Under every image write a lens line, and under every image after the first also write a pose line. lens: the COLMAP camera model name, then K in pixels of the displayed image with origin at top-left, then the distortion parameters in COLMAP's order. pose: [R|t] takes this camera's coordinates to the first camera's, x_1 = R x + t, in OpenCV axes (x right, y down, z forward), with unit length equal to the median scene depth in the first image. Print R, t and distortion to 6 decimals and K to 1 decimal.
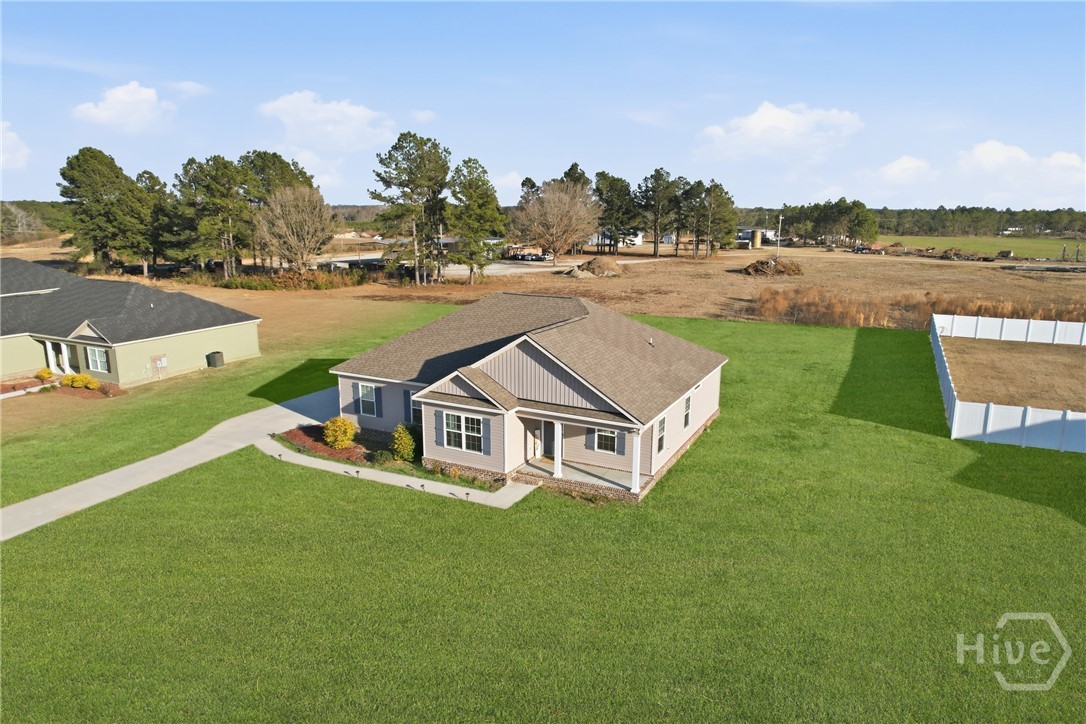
lens RADIAL K [[690.1, 0, 552.1], [0, 690.1, 365.7], [0, 0, 1]] dist [-0.068779, 0.057098]
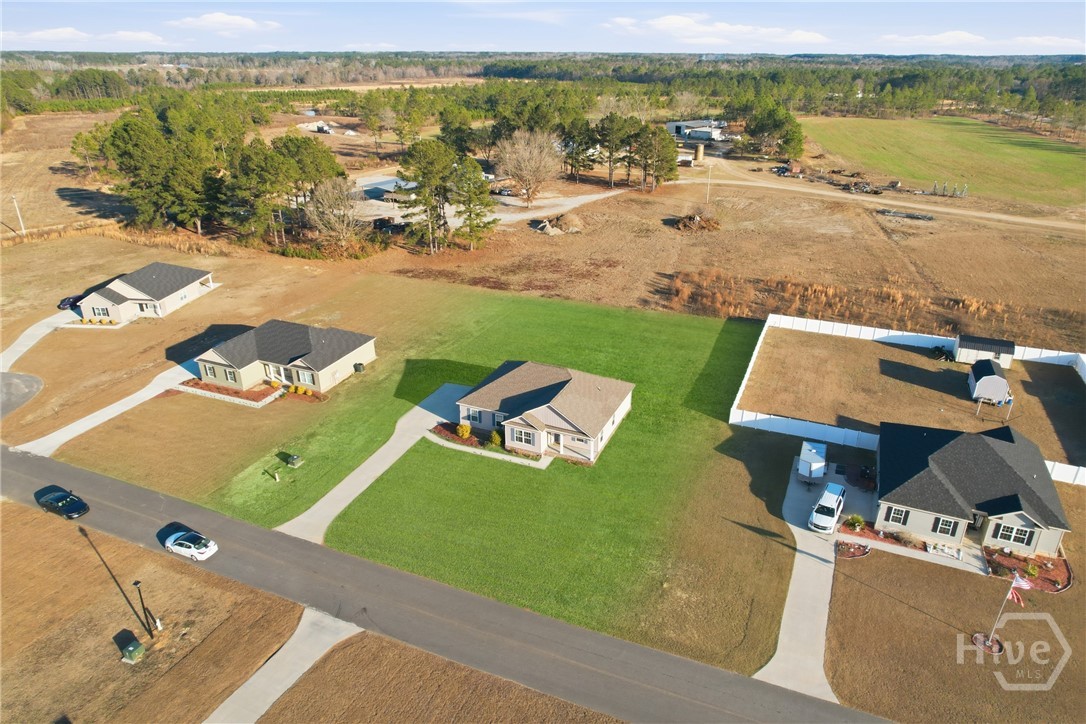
lens RADIAL K [[690.1, 0, 552.1], [0, 690.1, 365.7], [0, 0, 1]] dist [-0.068779, 0.057098]
pose [[0.998080, -0.028696, 0.054889, -0.131611], [0.016529, 0.977464, 0.210455, -0.579262], [-0.059692, -0.209143, 0.976061, -1.188691]]
